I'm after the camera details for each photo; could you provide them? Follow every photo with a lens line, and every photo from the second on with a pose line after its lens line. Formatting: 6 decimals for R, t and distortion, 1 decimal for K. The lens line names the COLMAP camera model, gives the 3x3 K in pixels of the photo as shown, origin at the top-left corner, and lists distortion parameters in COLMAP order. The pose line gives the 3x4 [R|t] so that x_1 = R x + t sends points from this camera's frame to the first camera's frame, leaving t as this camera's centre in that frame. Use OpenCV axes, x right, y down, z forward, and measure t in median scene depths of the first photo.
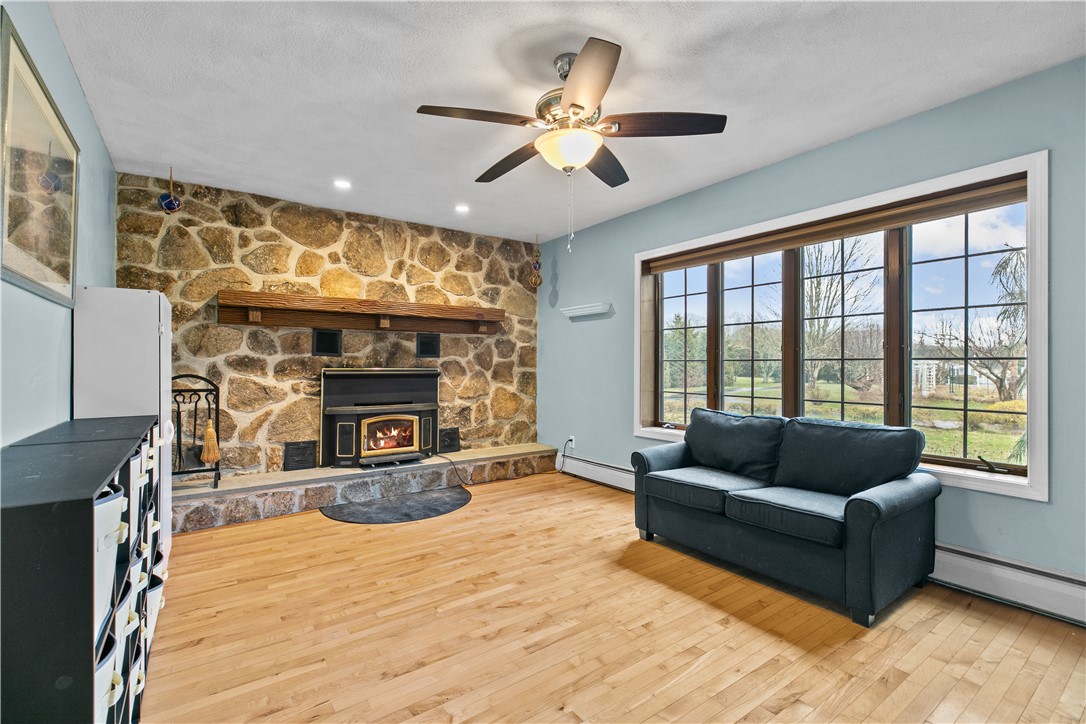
lens RADIAL K [[486.8, 0, 543.0], [0, 486.8, 362.0], [0, 0, 1]] dist [0.000030, -0.000171]
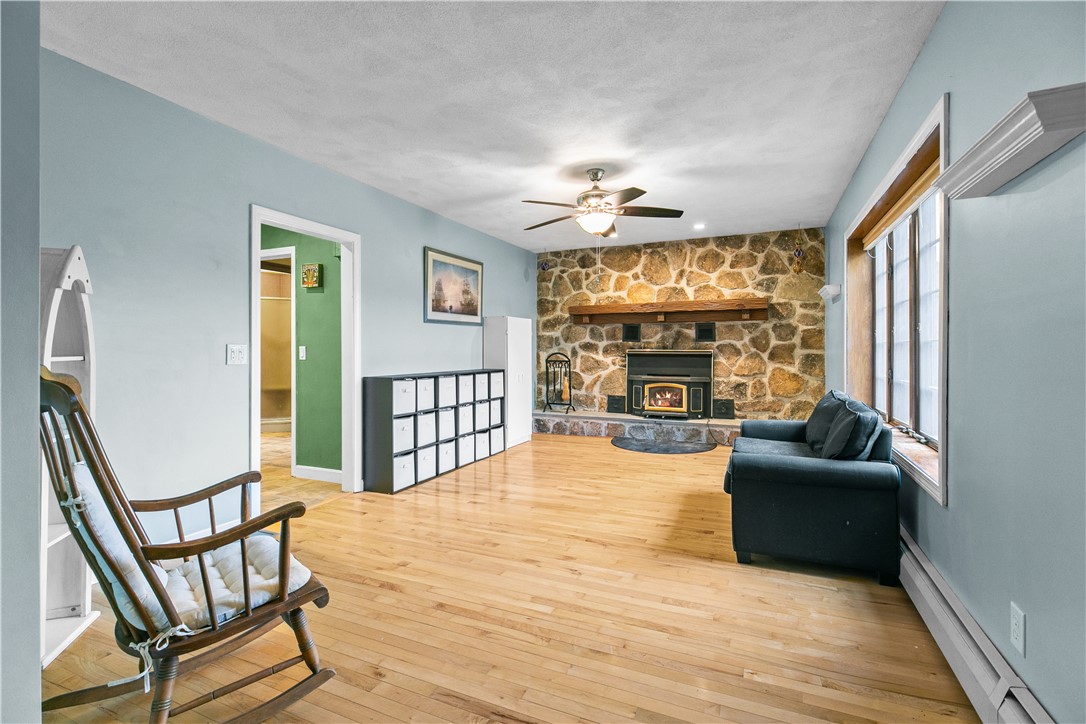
lens RADIAL K [[489.8, 0, 542.2], [0, 489.8, 347.8], [0, 0, 1]] dist [0.000215, -0.000042]
pose [[0.501755, -0.001221, -0.865009, 0.740884], [0.006659, 0.999975, 0.002451, 0.001391], [0.864984, -0.006990, 0.501751, -0.013553]]
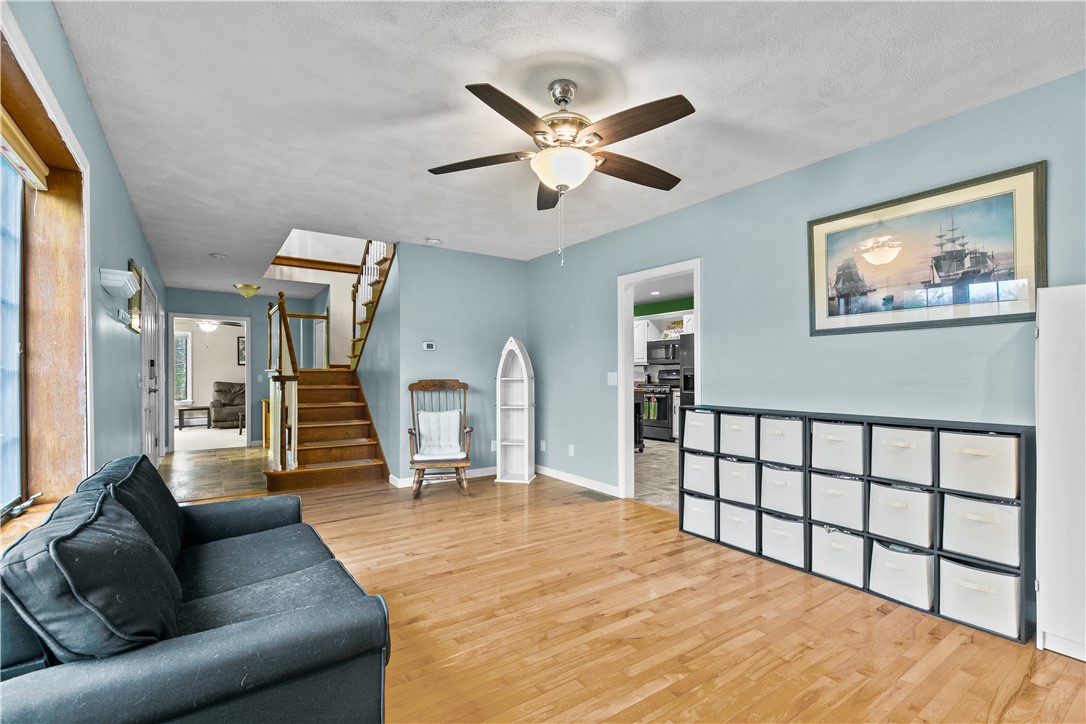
lens RADIAL K [[490.0, 0, 541.1], [0, 490.0, 366.4], [0, 0, 1]] dist [0.001840, -0.000035]
pose [[-0.999942, 0.003072, 0.010289, 0.046174], [0.002878, 0.999819, -0.018782, 0.003838], [-0.010345, -0.018751, -0.999771, 1.060589]]
